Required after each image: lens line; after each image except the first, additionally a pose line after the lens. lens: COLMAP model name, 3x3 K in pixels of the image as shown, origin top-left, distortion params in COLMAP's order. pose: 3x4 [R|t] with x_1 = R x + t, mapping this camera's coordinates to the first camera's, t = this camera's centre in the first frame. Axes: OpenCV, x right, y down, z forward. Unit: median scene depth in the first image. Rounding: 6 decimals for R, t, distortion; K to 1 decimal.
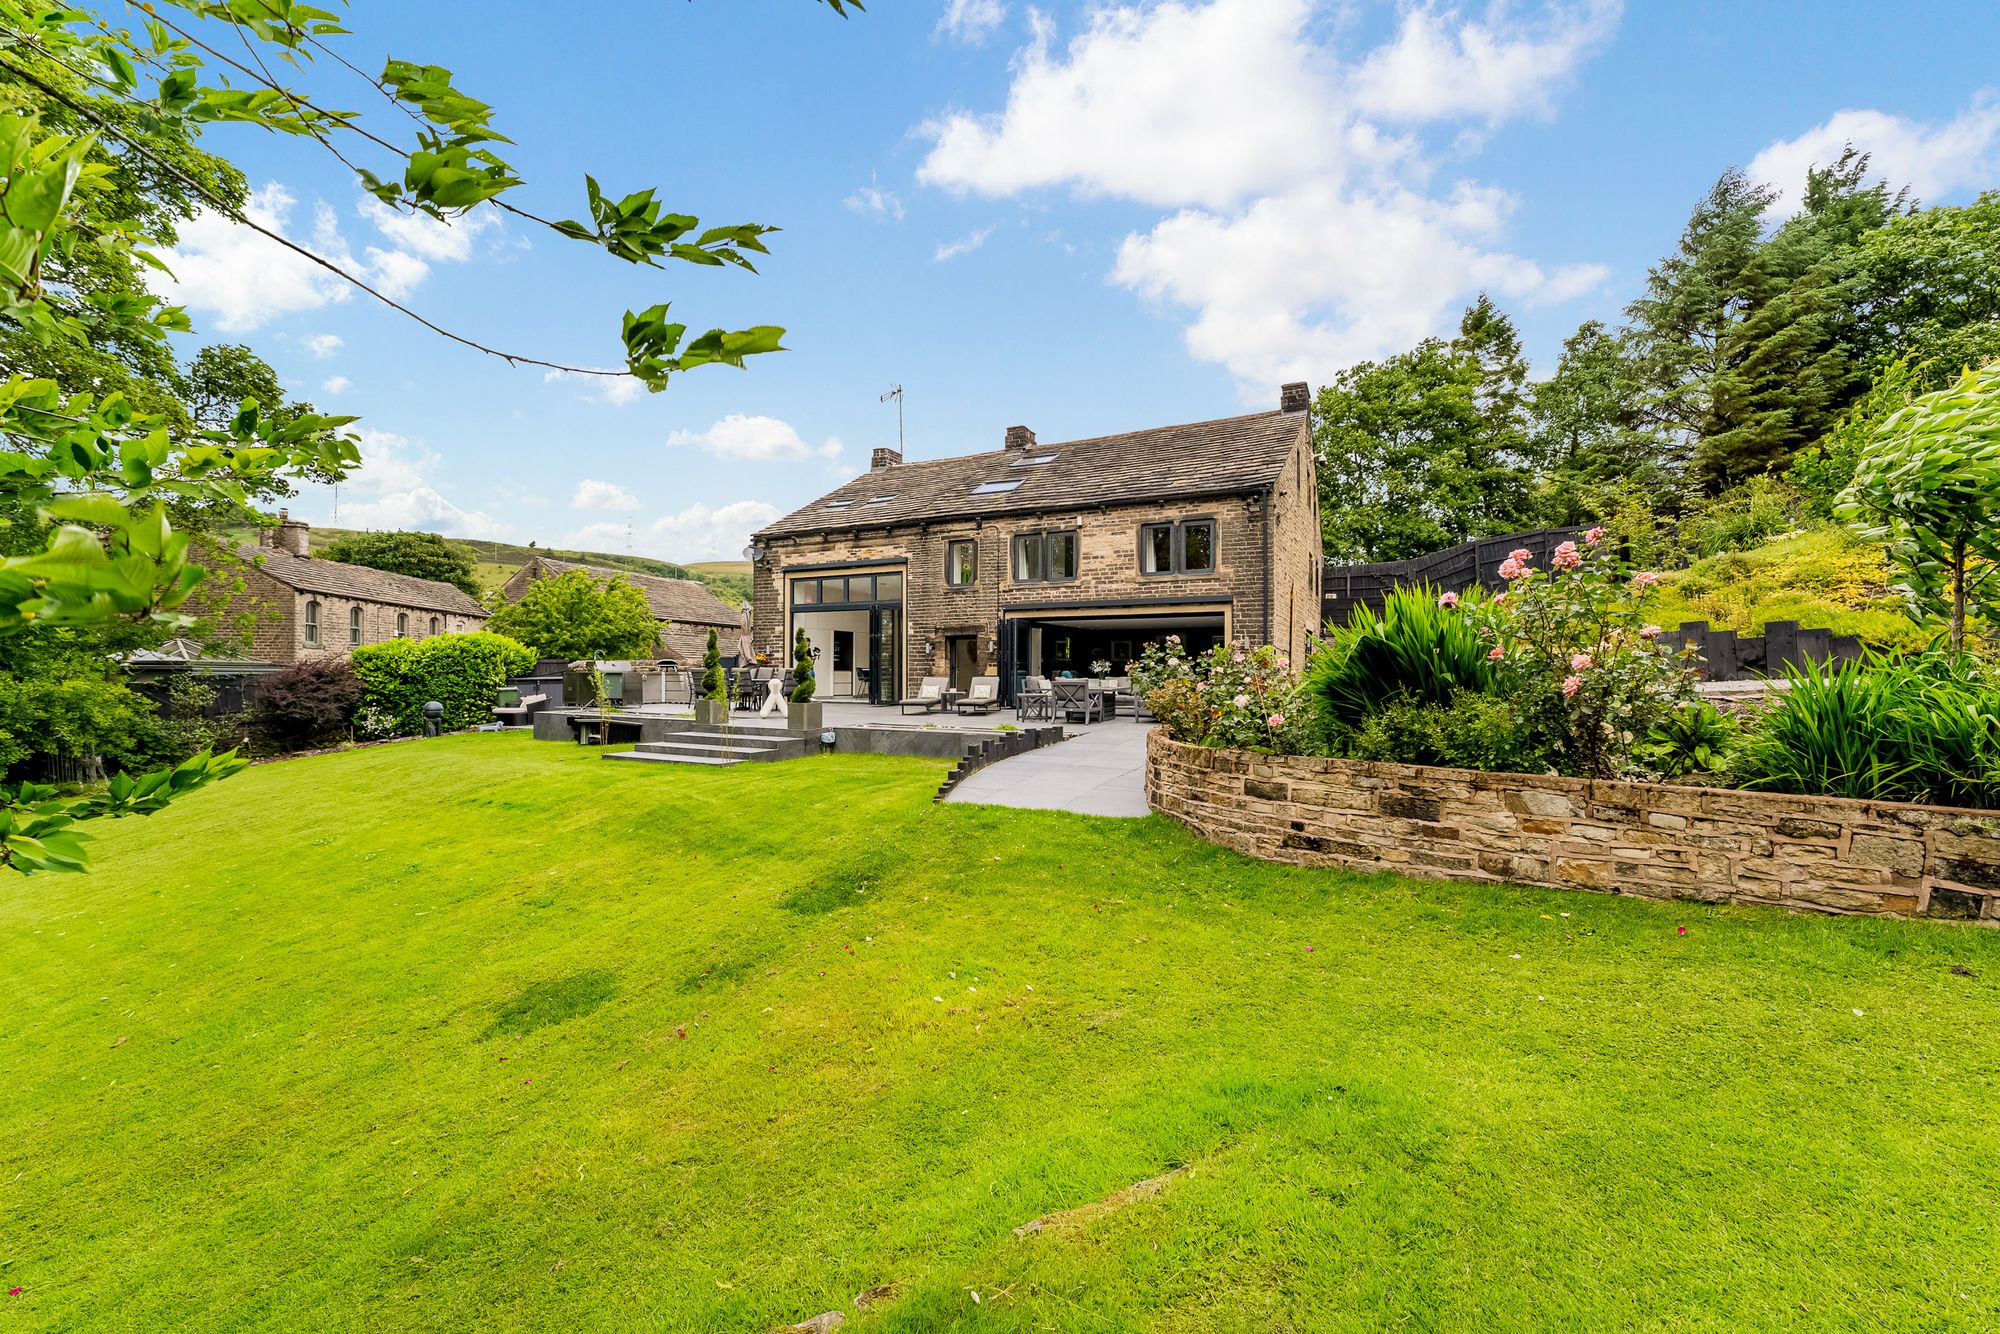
lens RADIAL K [[784.7, 0, 1000.7], [0, 784.7, 693.8], [0, 0, 1]] dist [-0.007377, -0.000210]
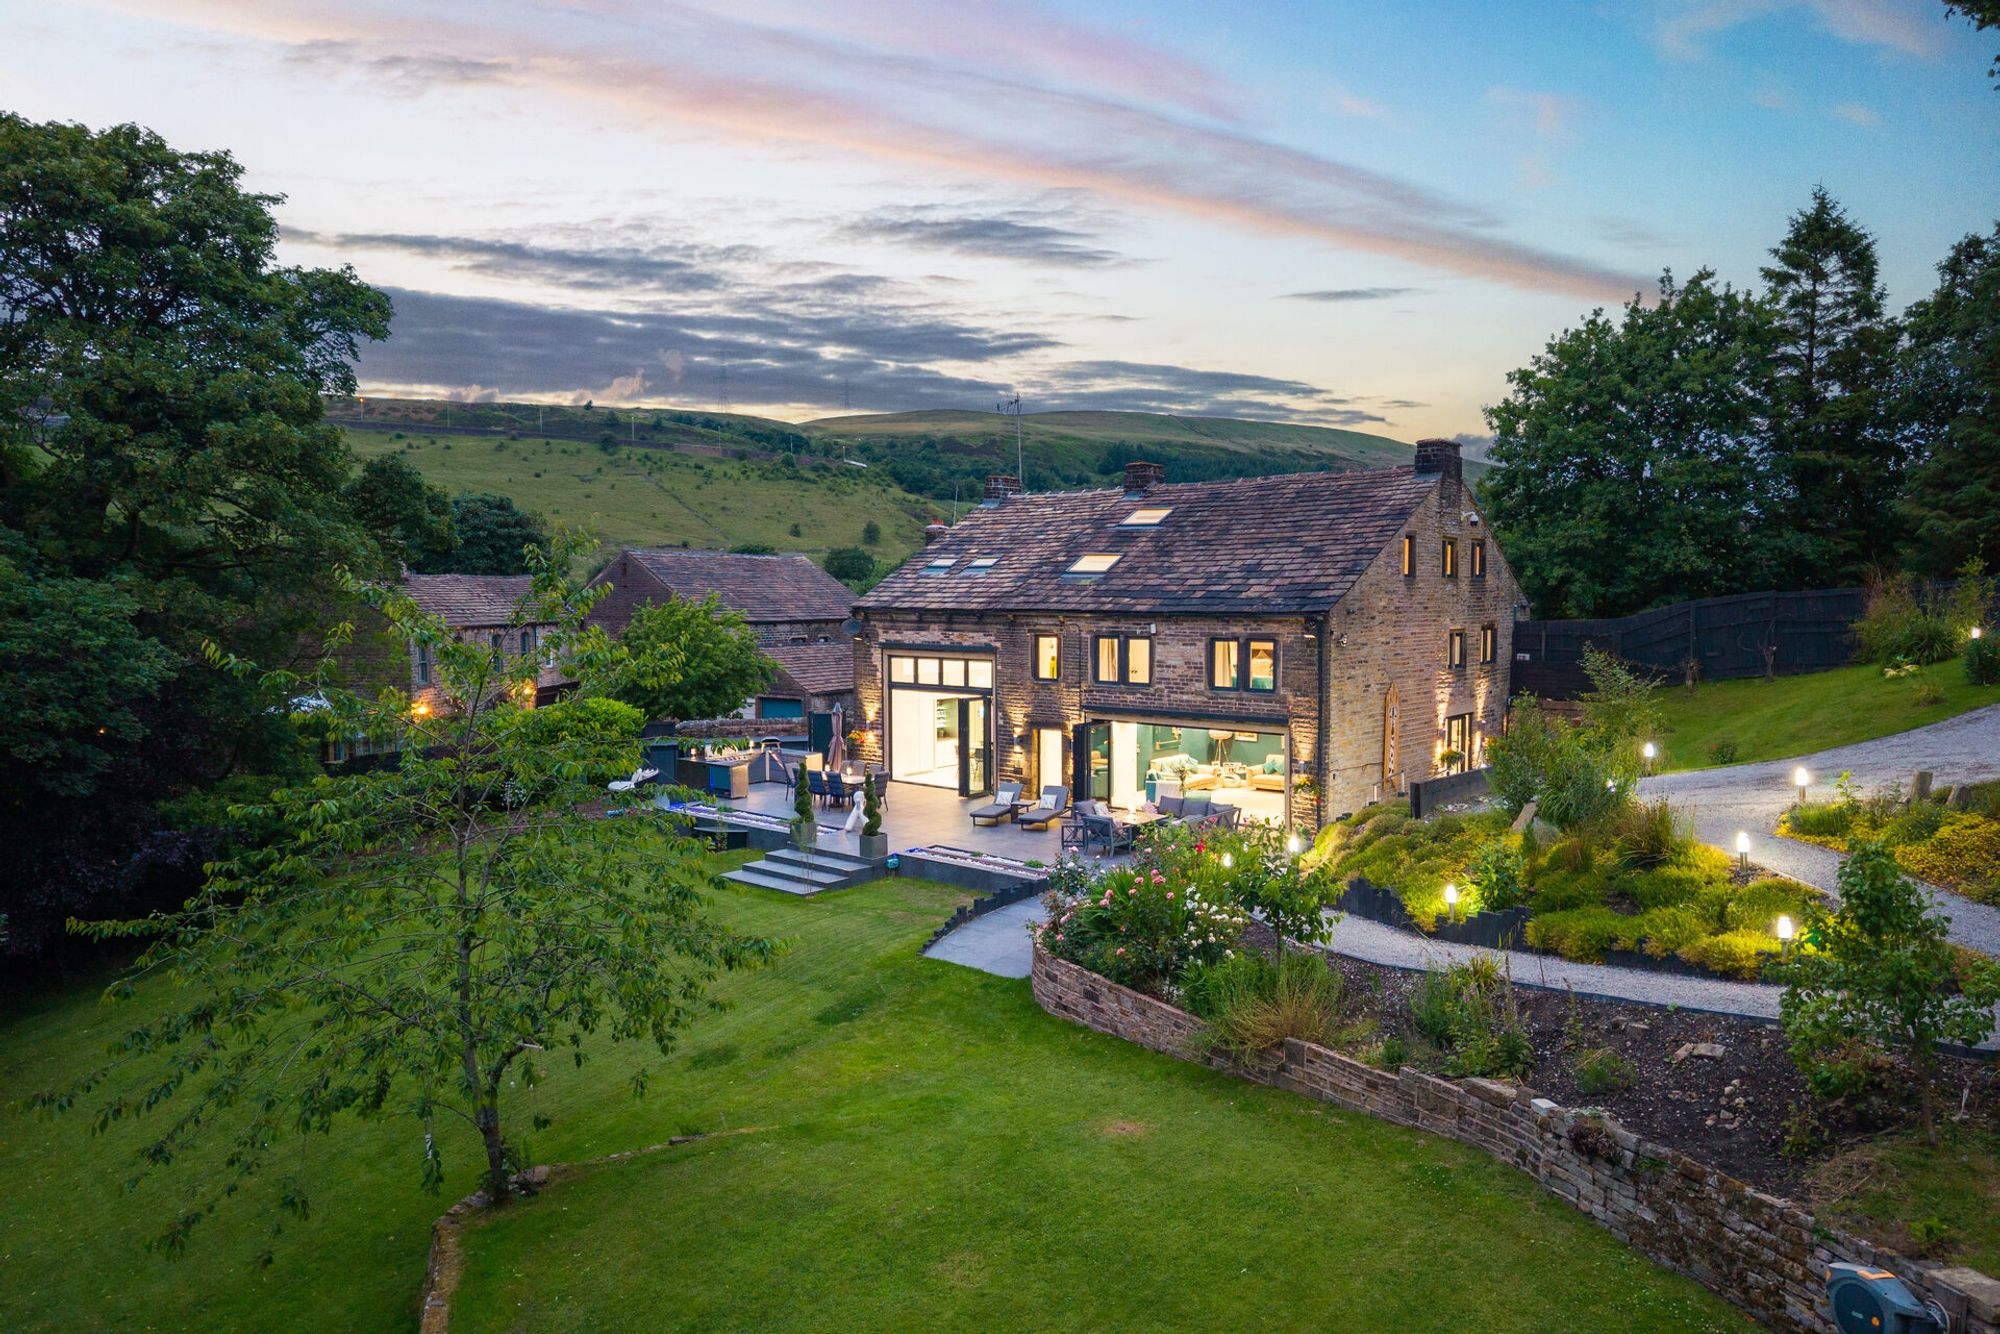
lens RADIAL K [[1335.4, 0, 995.8], [0, 1335.4, 704.4], [0, 0, 1]] dist [0.076302, -0.000328]
pose [[0.969644, 0.011084, -0.244269, 0.319034], [0.006994, 0.997306, 0.073017, -0.248020], [0.244420, -0.072508, 0.966955, -0.682582]]
